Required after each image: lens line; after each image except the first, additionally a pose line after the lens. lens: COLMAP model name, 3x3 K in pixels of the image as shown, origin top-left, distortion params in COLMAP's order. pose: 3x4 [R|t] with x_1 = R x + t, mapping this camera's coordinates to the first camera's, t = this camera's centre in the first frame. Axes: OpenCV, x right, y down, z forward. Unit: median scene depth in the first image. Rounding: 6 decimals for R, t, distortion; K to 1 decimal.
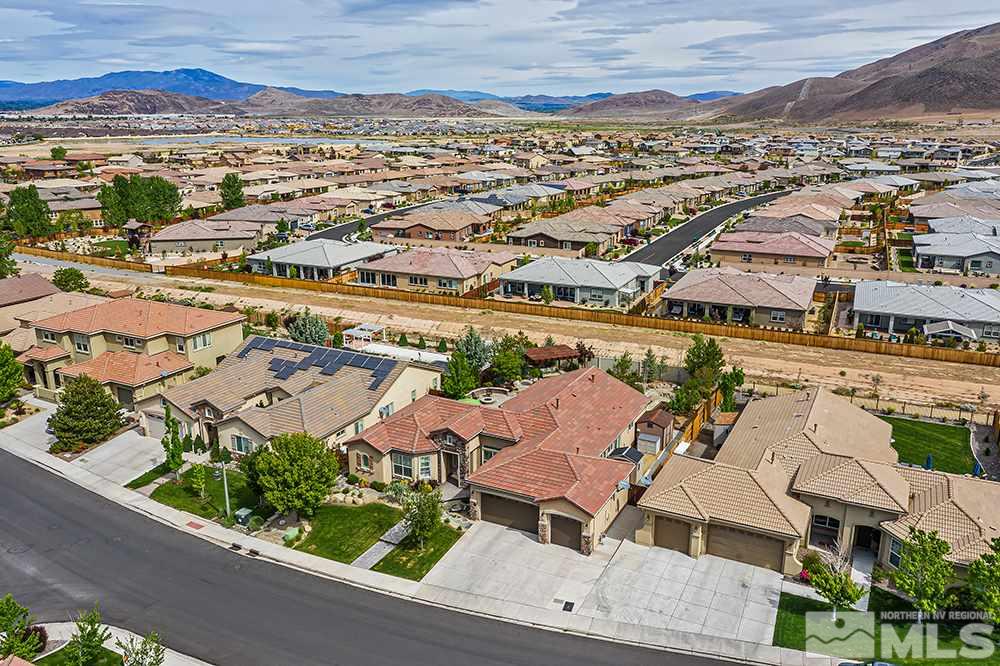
lens RADIAL K [[792.7, 0, 497.5], [0, 792.7, 331.0], [0, 0, 1]] dist [-0.012839, -0.001109]
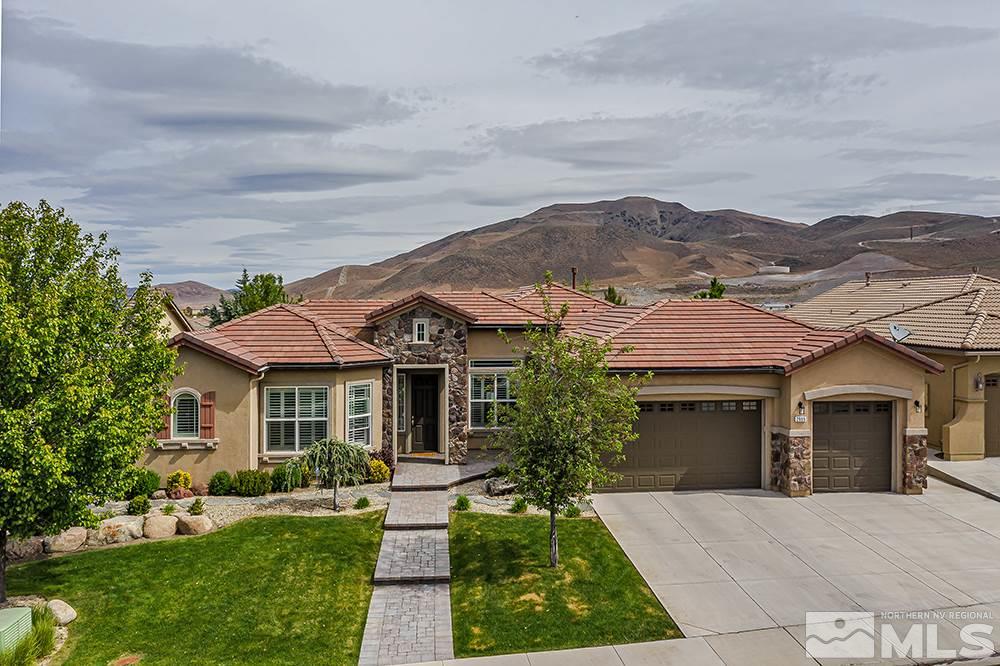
lens RADIAL K [[799.2, 0, 498.8], [0, 799.2, 269.6], [0, 0, 1]] dist [-0.011846, -0.002082]
pose [[0.844217, 0.022469, 0.535531, -0.127167], [0.144496, 0.952591, -0.267753, 0.114885], [-0.516158, 0.303424, 0.800946, 0.343058]]
